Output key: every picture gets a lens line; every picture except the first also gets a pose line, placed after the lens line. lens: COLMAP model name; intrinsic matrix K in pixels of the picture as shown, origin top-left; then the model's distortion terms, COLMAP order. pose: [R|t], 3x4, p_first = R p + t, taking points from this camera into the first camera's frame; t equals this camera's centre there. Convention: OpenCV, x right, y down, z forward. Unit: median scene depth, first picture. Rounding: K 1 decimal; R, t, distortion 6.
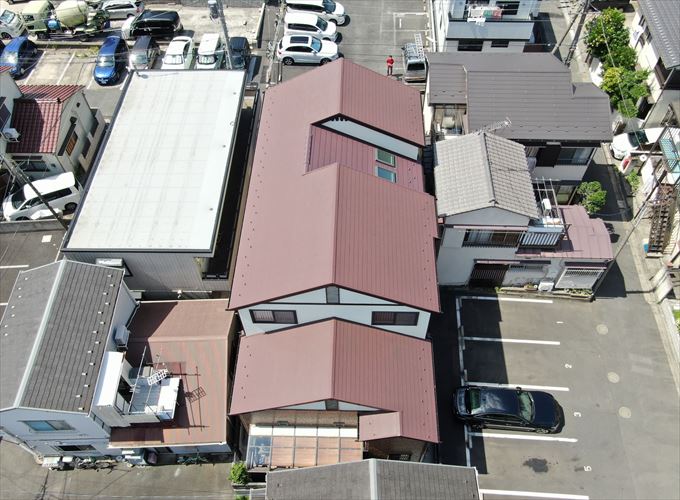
lens RADIAL K [[575.9, 0, 340.0], [0, 575.9, 250.0], [0, 0, 1]] dist [-0.008159, -0.003546]
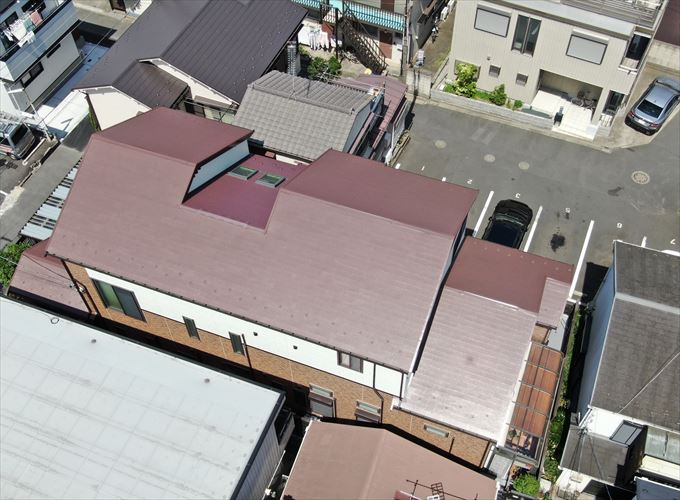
lens RADIAL K [[747.3, 0, 340.0], [0, 747.3, 250.0], [0, 0, 1]] dist [-0.010065, -0.026859]
pose [[0.345588, -0.735526, 0.582727, -0.559955], [0.755935, 0.586148, 0.291535, -0.296121], [-0.555996, 0.339753, 0.758575, 0.166677]]
